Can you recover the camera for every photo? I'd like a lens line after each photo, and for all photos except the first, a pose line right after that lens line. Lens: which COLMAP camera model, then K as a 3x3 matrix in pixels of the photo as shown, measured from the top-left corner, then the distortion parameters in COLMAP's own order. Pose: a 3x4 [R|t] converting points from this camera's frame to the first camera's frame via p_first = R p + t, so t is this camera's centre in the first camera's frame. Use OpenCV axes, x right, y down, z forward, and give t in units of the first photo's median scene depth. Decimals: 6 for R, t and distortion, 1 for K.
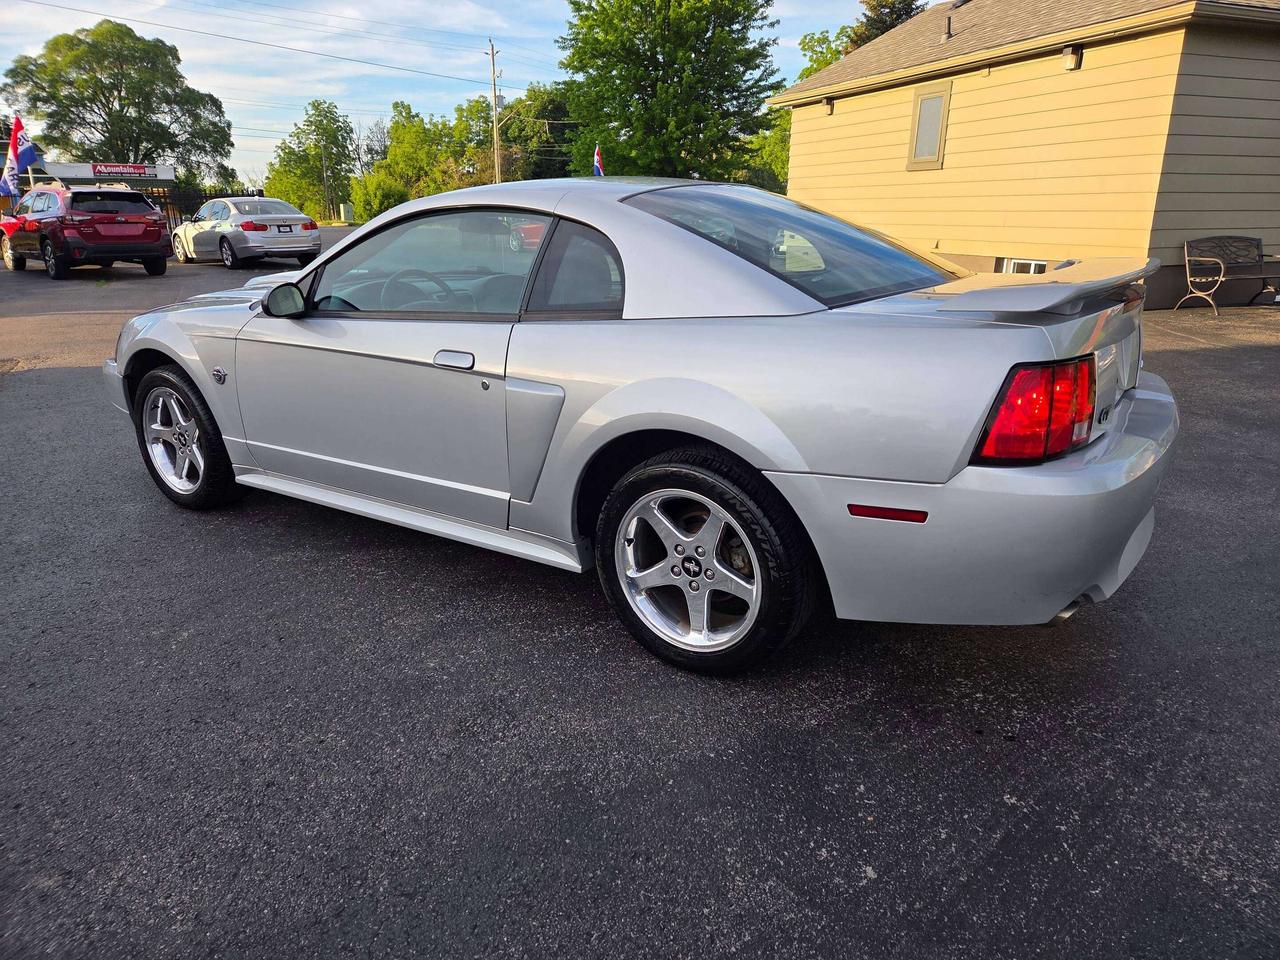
lens RADIAL K [[843.2, 0, 653.7], [0, 843.2, 473.9], [0, 0, 1]] dist [0.071907, -0.059340]
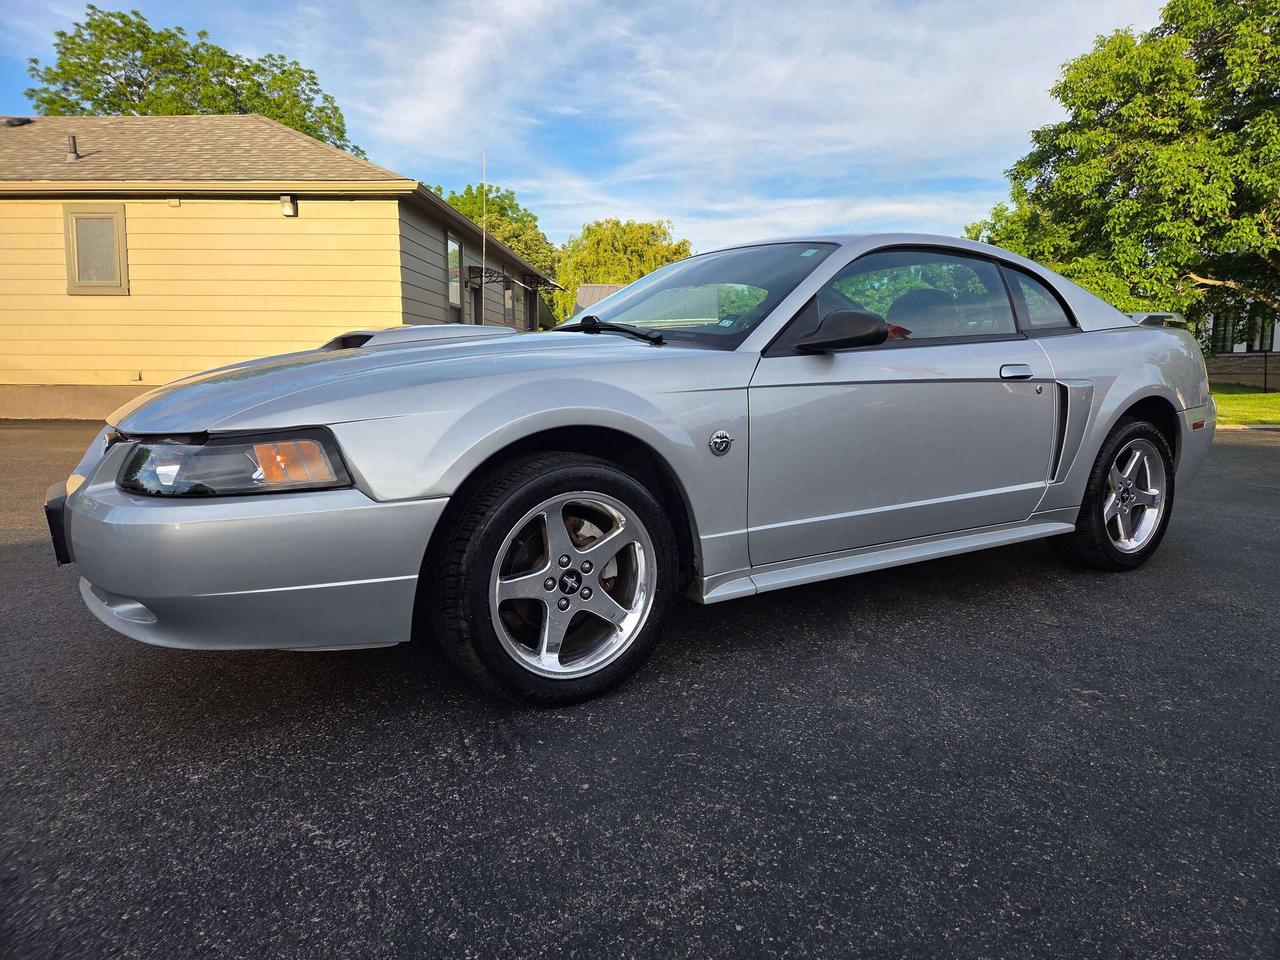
lens RADIAL K [[843.2, 0, 649.3], [0, 843.2, 467.0], [0, 0, 1]] dist [0.071907, -0.059340]
pose [[0.400155, -0.104475, 0.910473, -0.484548], [0.270965, 0.962550, -0.008639, -0.044423], [-0.875473, 0.250164, 0.413479, 0.322868]]
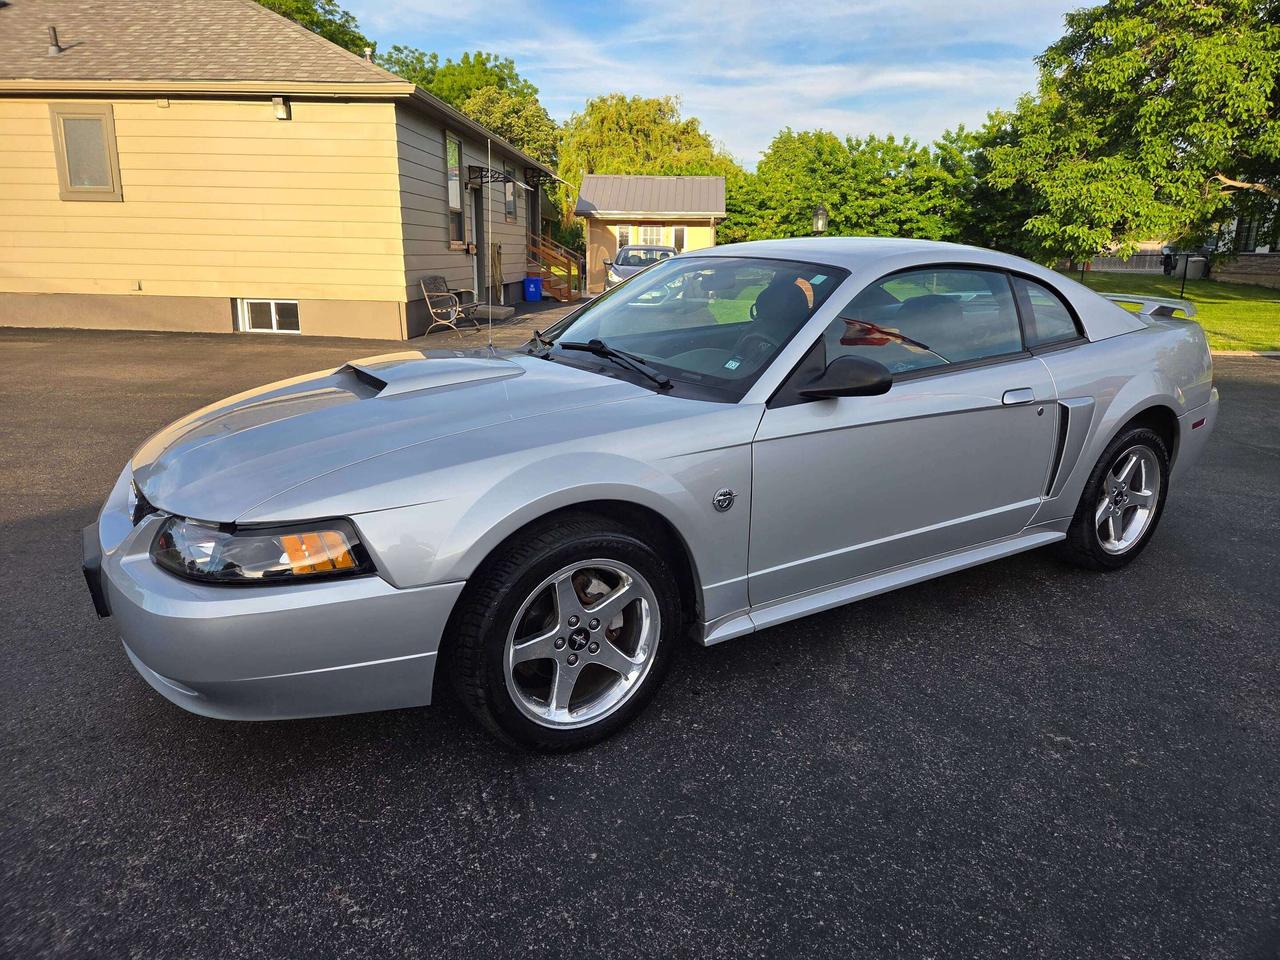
lens RADIAL K [[843.2, 0, 645.6], [0, 843.2, 467.8], [0, 0, 1]] dist [0.071907, -0.059340]
pose [[0.408942, -0.220176, 0.885601, -0.484763], [0.258741, 0.958607, 0.118849, -0.101491], [-0.875111, 0.180539, 0.448983, 0.306880]]
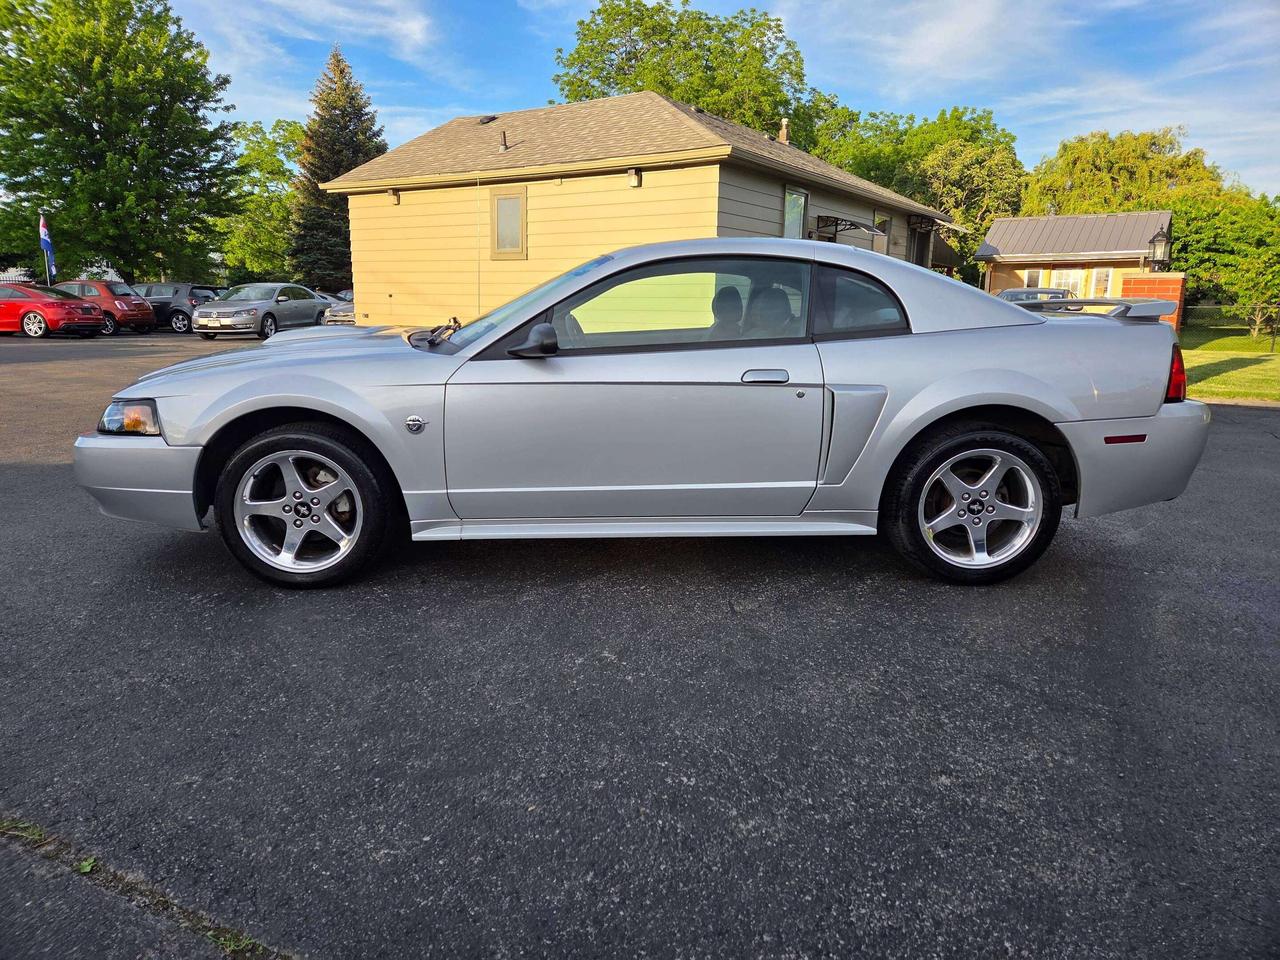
lens RADIAL K [[843.2, 0, 638.3], [0, 843.2, 466.7], [0, 0, 1]] dist [0.071907, -0.059340]
pose [[0.819111, -0.101539, 0.564577, -0.351317], [0.162267, 0.985025, -0.058267, 0.010526], [-0.550206, 0.139339, 0.823322, 0.041769]]
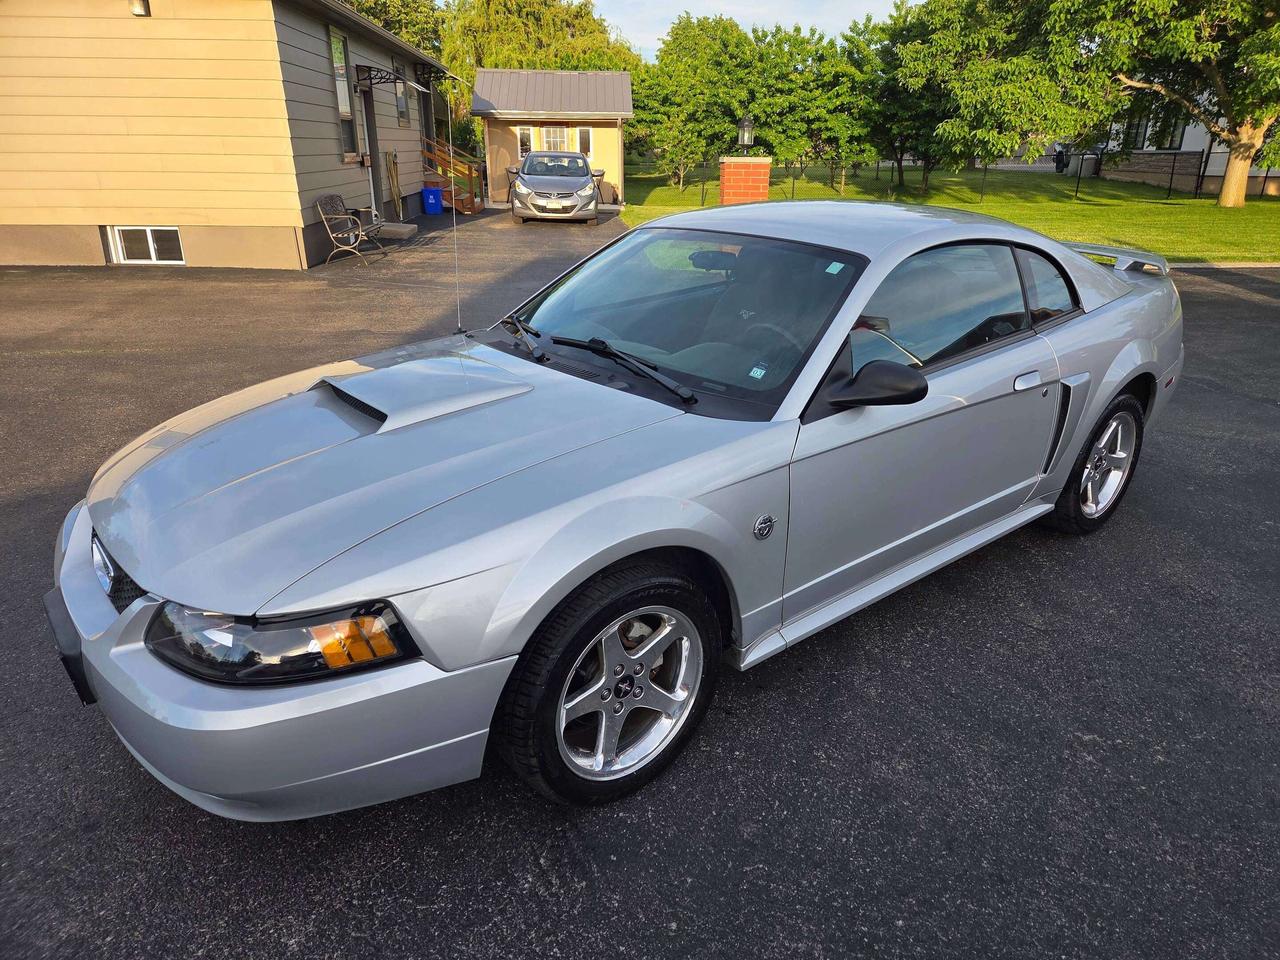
lens RADIAL K [[843.2, 0, 648.1], [0, 843.2, 484.2], [0, 0, 1]] dist [0.071907, -0.059340]
pose [[0.297437, -0.349165, 0.888603, -0.469870], [0.277726, 0.922120, 0.269374, -0.148132], [-0.913455, 0.166666, 0.371245, 0.346456]]
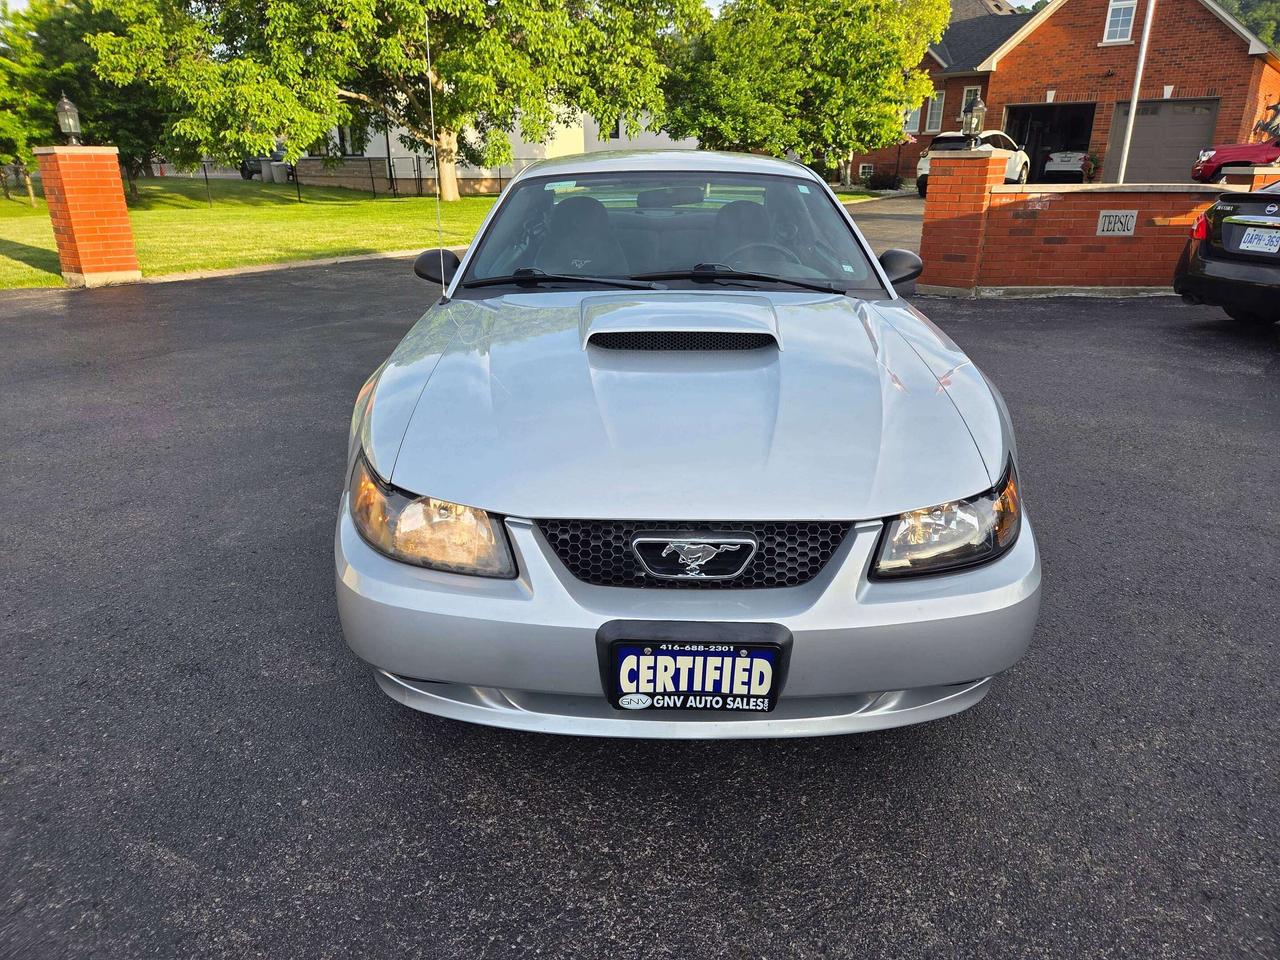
lens RADIAL K [[893.7, 0, 632.8], [0, 893.7, 479.1], [0, 0, 1]] dist [-0.007214, -0.000511]
pose [[-0.527942, -0.288407, 0.798811, -0.460088], [0.247855, 0.847305, 0.469726, -0.221648], [-0.812308, 0.445977, -0.375845, 0.658501]]
